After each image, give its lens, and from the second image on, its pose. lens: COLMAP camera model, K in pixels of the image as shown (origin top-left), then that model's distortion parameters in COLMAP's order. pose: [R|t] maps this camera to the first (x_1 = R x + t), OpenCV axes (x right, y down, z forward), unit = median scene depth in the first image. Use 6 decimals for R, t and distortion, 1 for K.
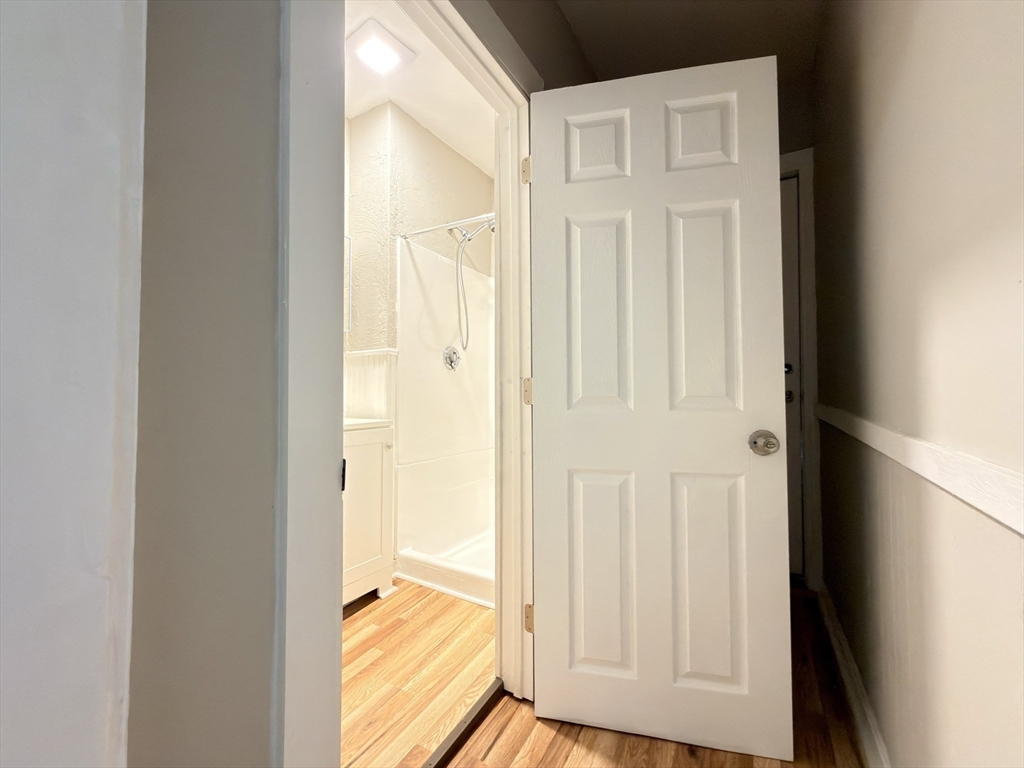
lens RADIAL K [[419.6, 0, 512.6], [0, 419.6, 380.1], [0, 0, 1]] dist [0.000029, -0.000046]
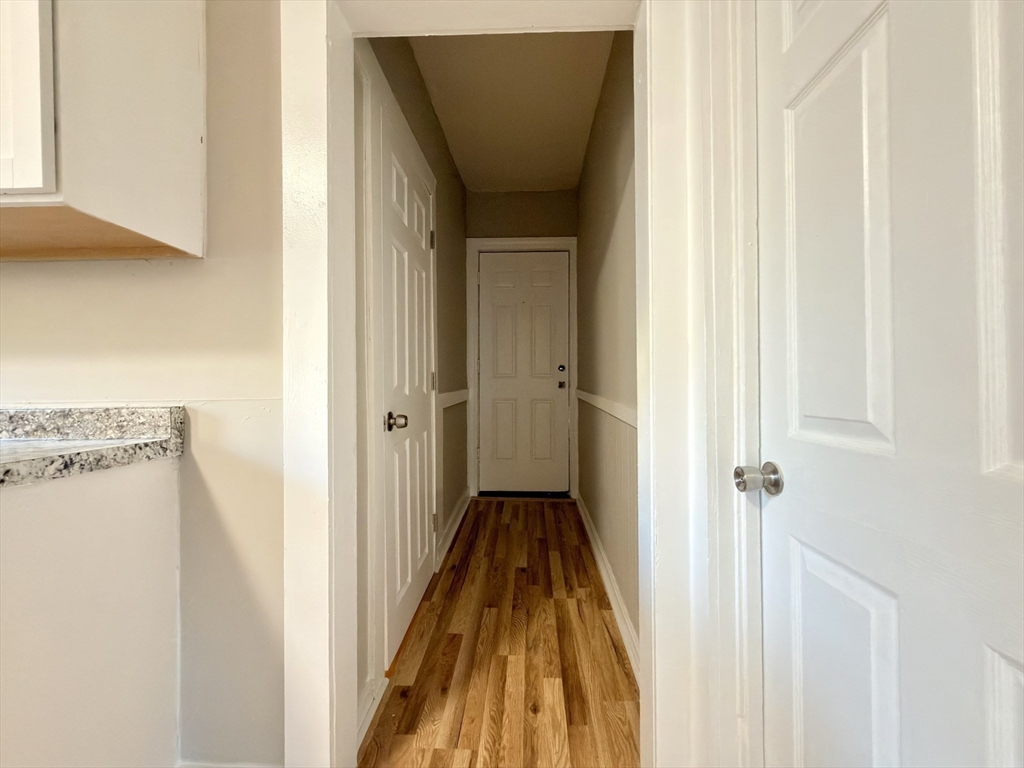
lens RADIAL K [[419.6, 0, 513.1], [0, 419.6, 383.7], [0, 0, 1]] dist [0.000029, -0.000046]
pose [[0.888242, 0.013541, 0.459176, -0.390511], [-0.012144, 0.999908, -0.005996, 0.061593], [-0.459215, -0.000250, 0.888325, -0.535746]]
